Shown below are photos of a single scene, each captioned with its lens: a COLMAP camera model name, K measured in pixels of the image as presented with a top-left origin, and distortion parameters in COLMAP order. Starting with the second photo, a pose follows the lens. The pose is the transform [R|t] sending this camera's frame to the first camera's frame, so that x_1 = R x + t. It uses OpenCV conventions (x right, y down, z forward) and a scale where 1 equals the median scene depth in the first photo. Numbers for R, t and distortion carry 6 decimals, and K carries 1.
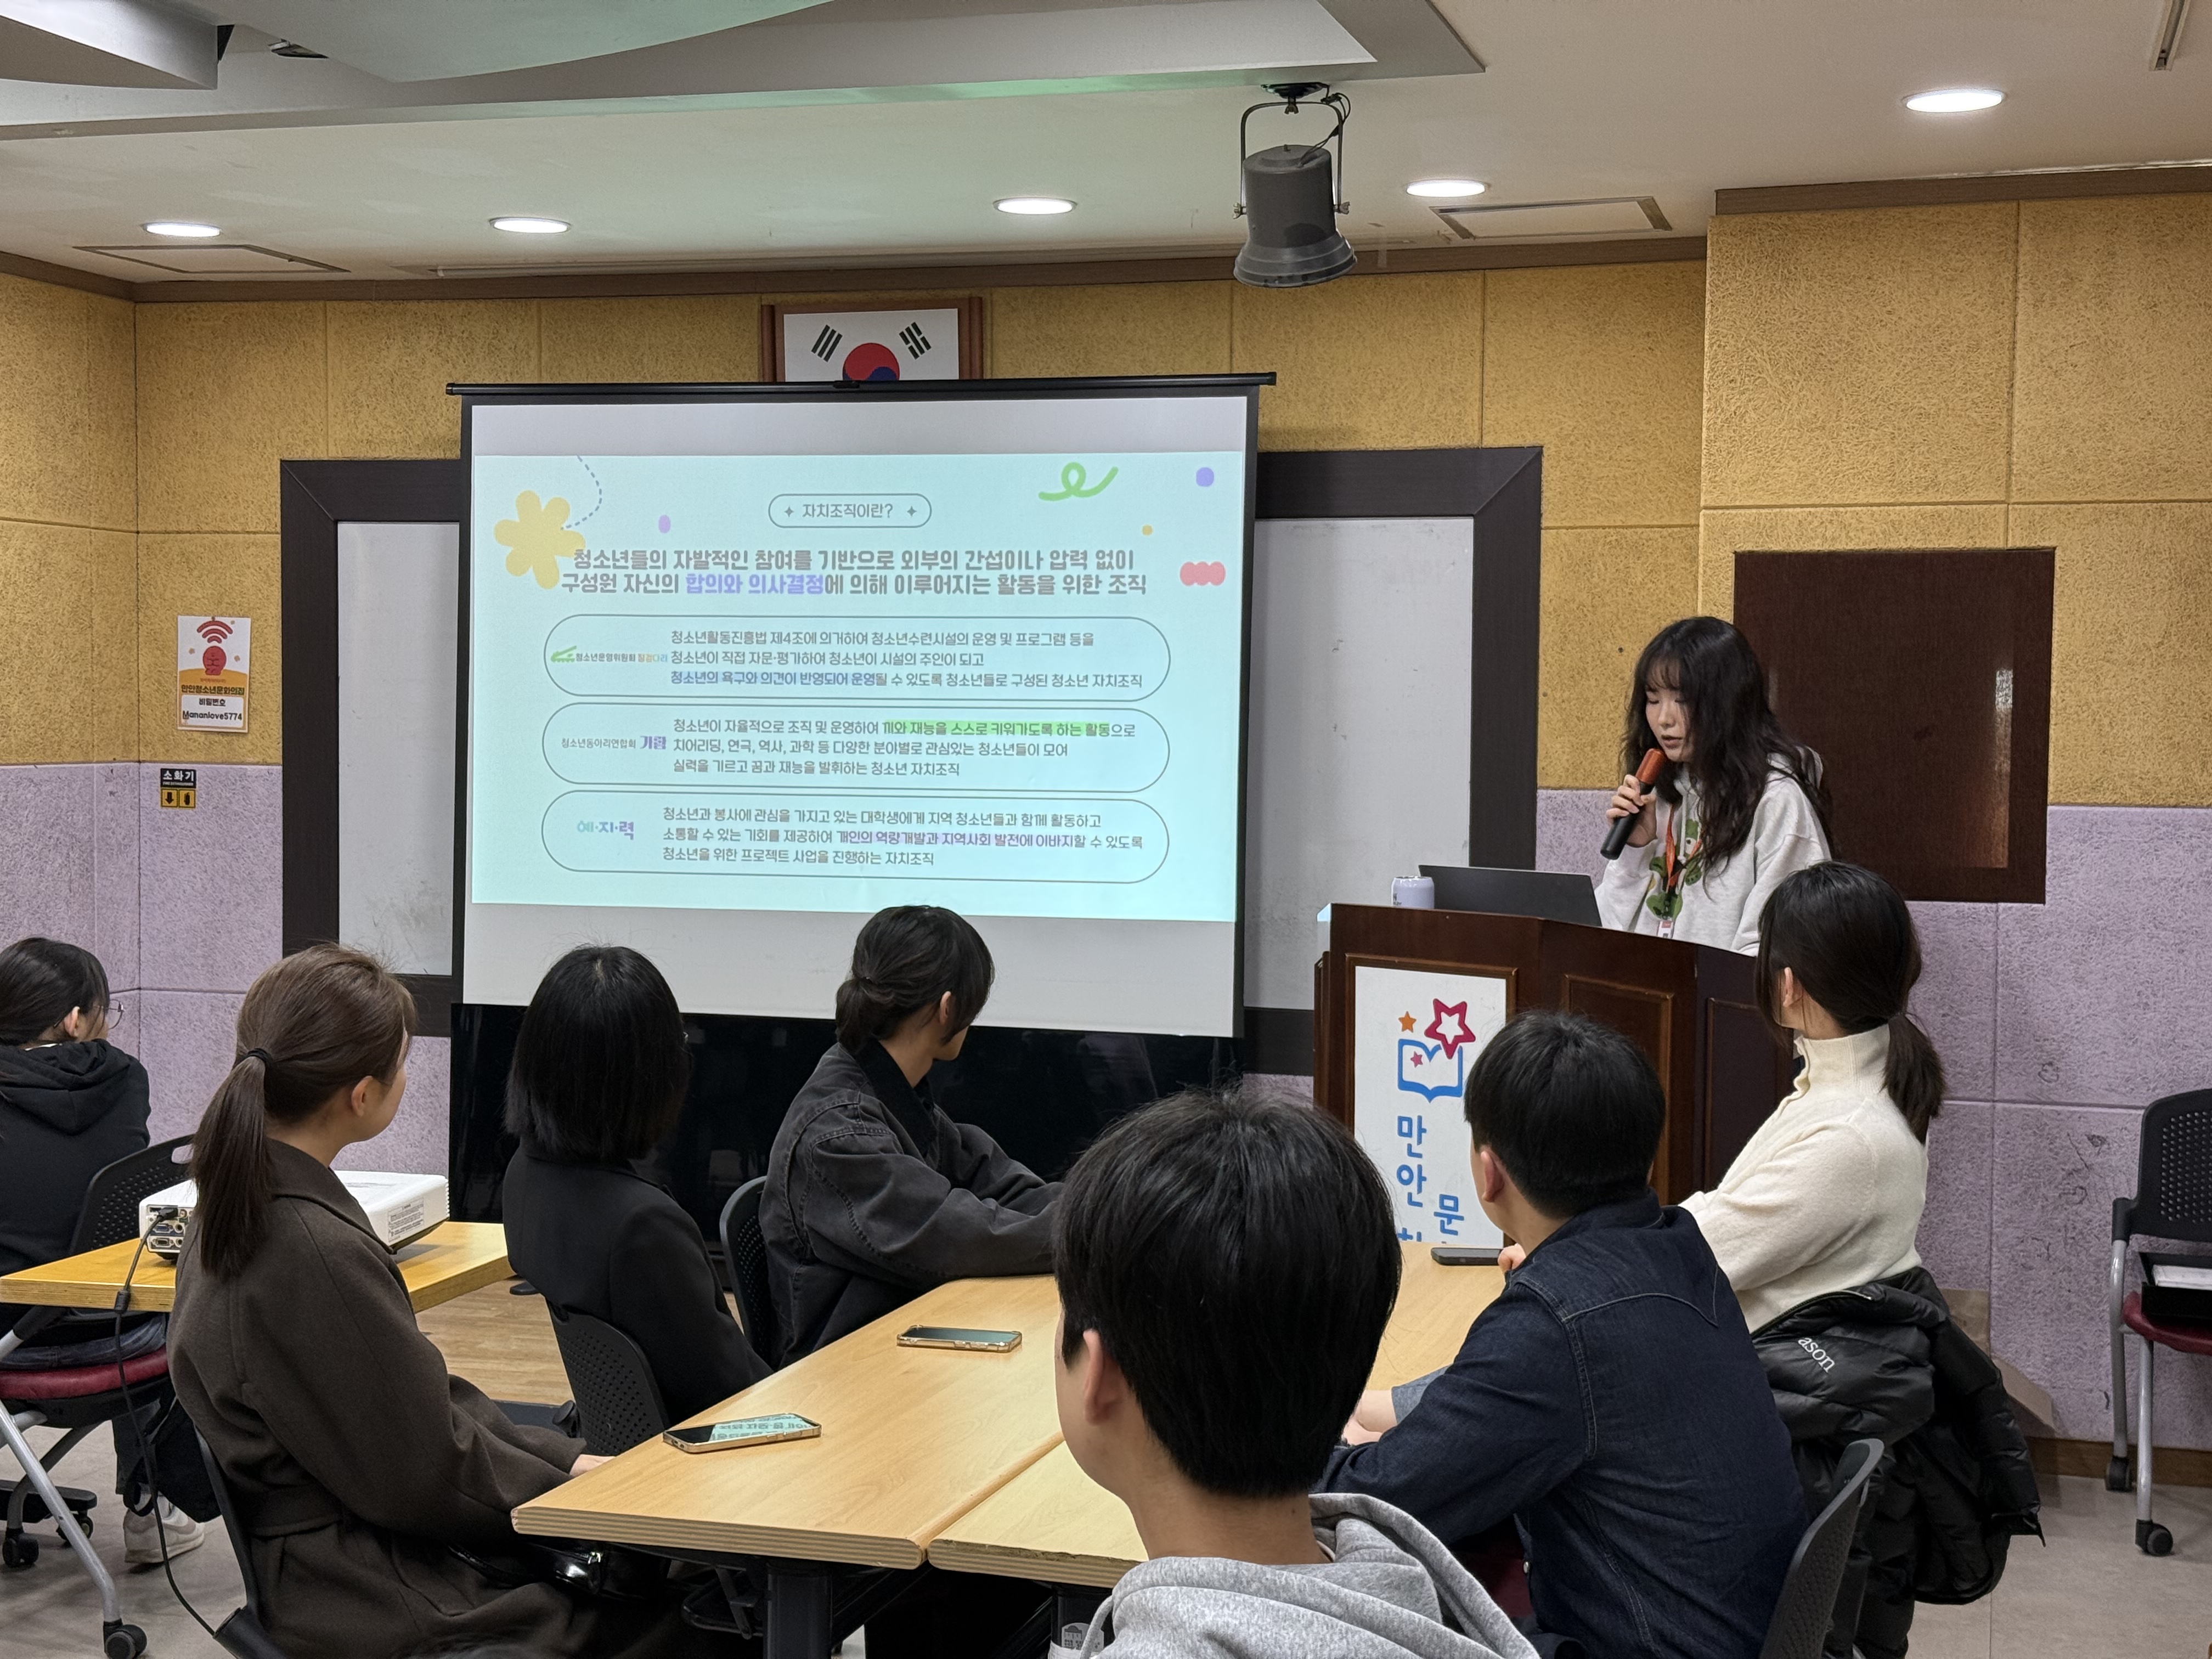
lens RADIAL K [[3143.1, 0, 1083.3], [0, 3143.1, 838.7], [0, 0, 1]] dist [0.180452, 0.000000]
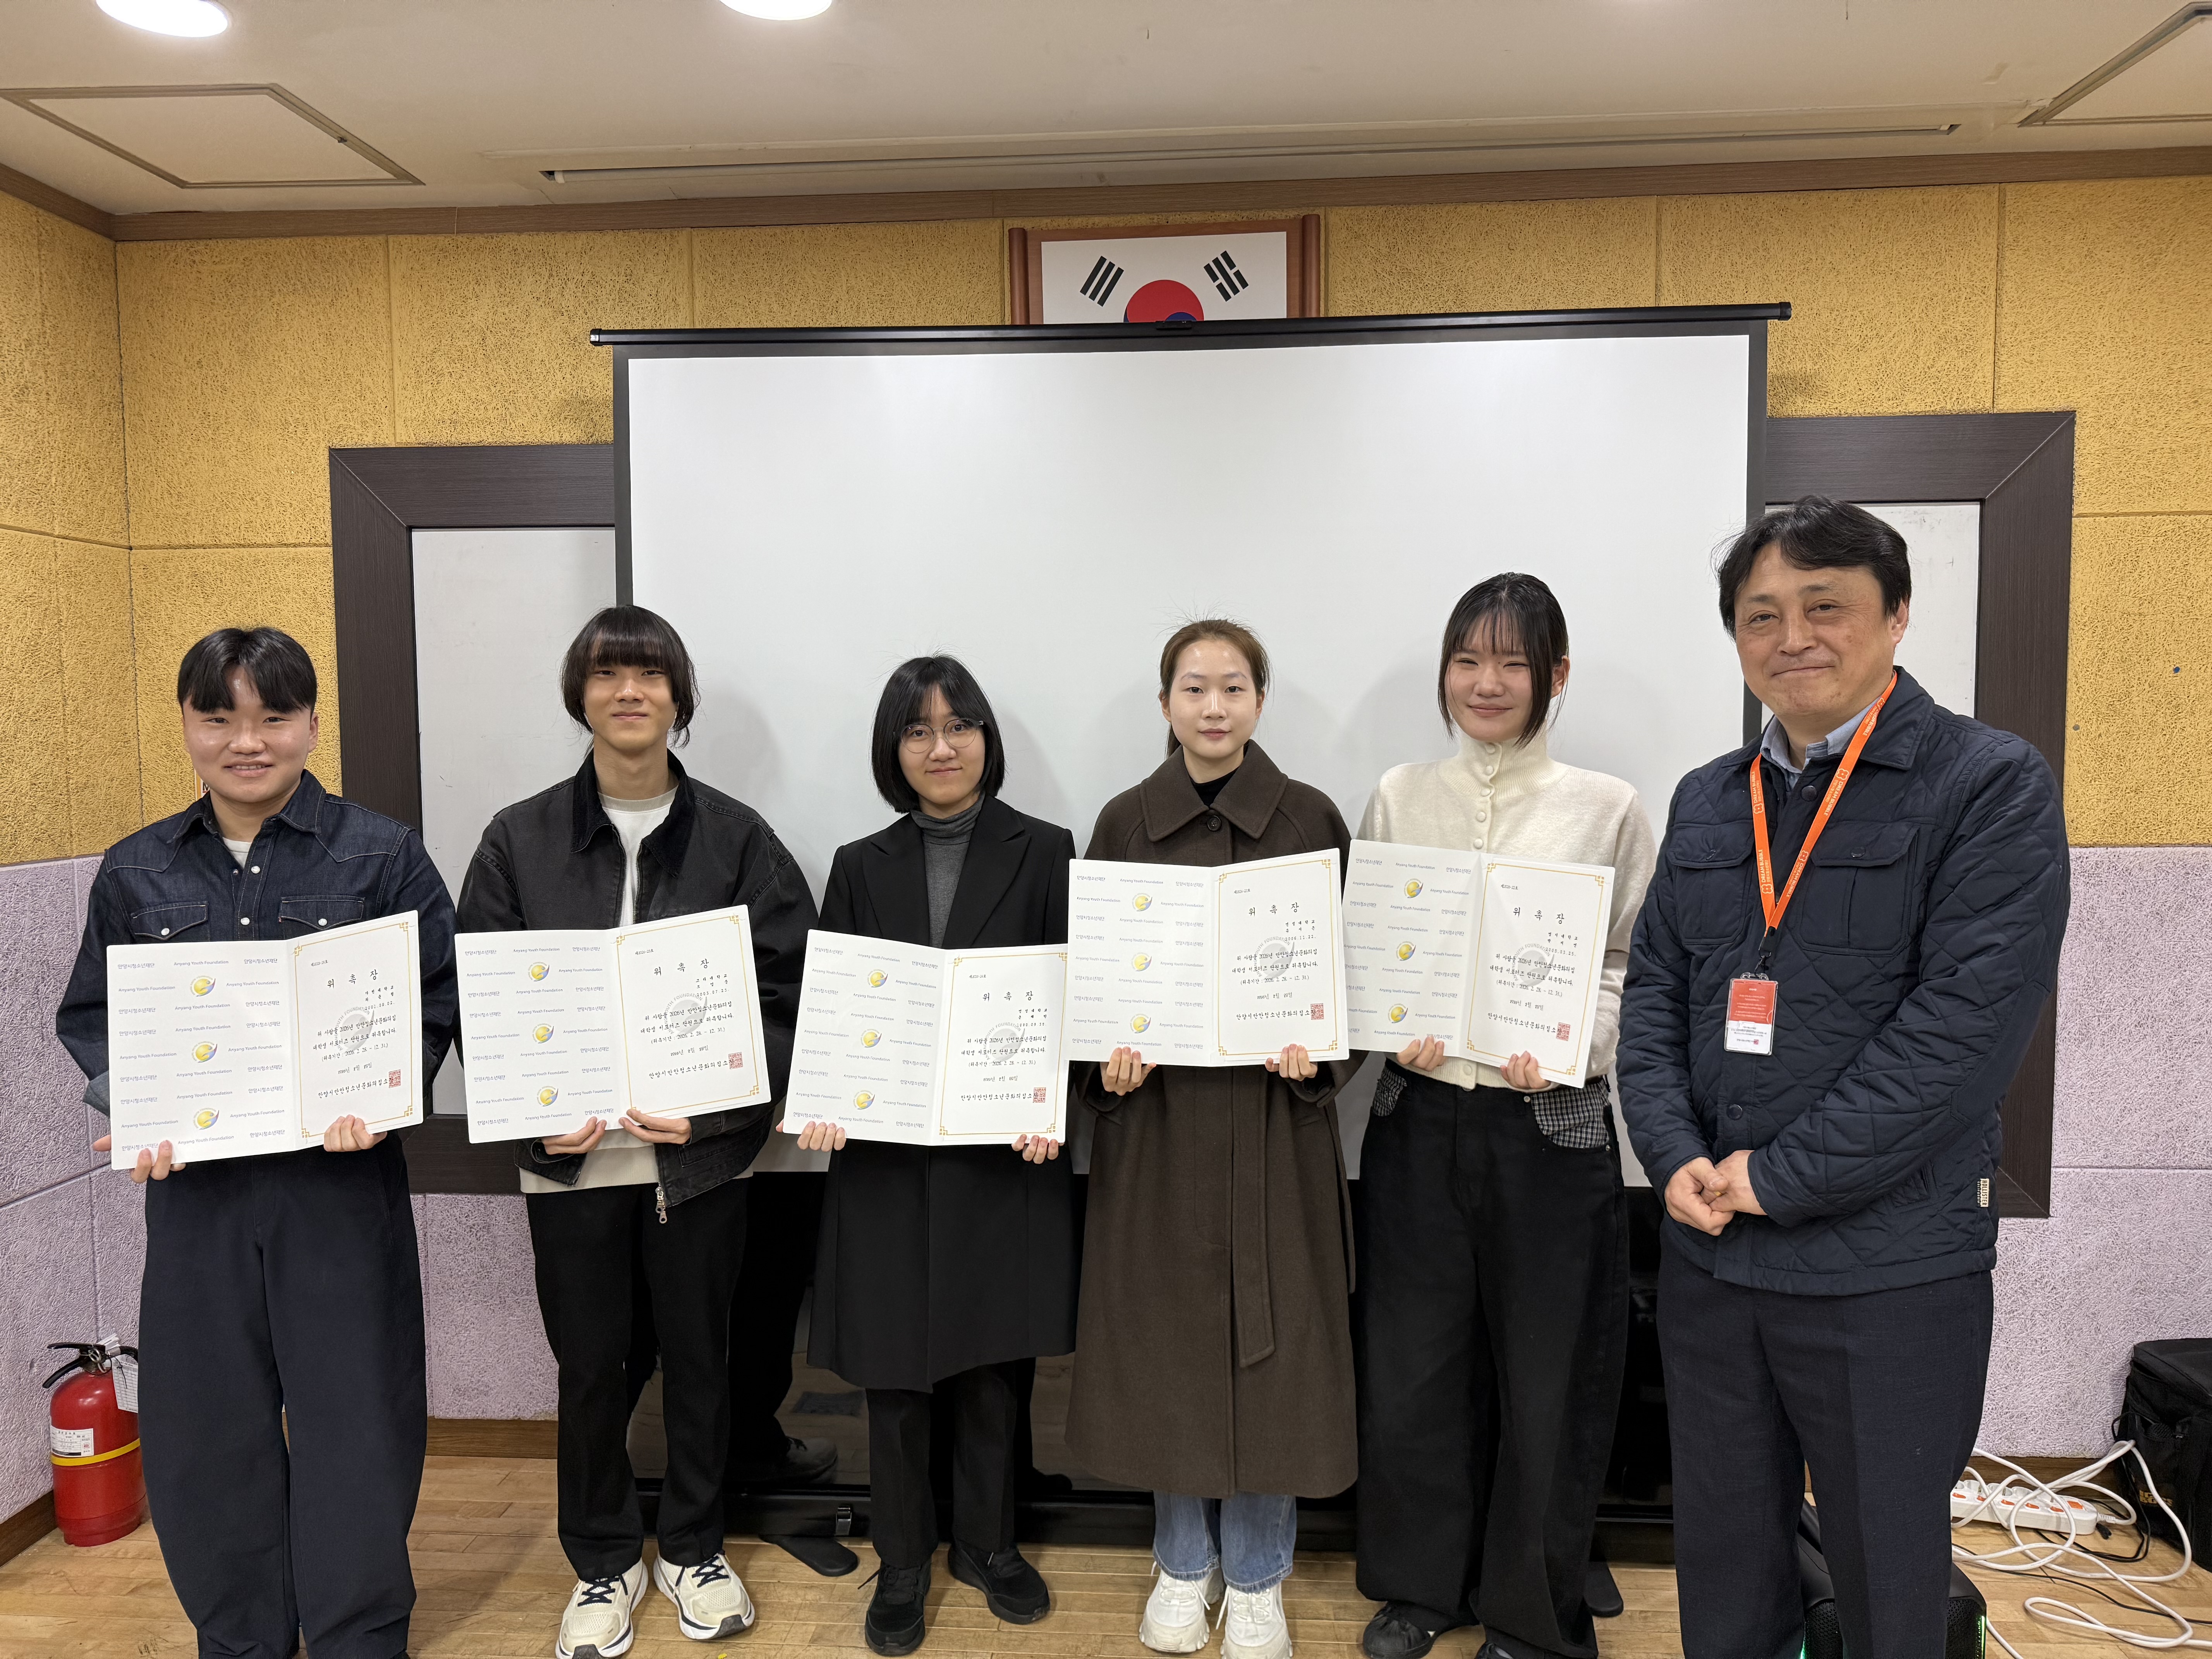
lens RADIAL K [[1583.3, 0, 1094.6], [0, 1583.3, 825.7], [0, 0, 1]] dist [0.018509, -0.012125]
pose [[0.975189, -0.032530, 0.218971, -0.164992], [0.027748, 0.999305, 0.024879, -0.034659], [-0.219628, -0.018186, 0.975414, 0.608353]]
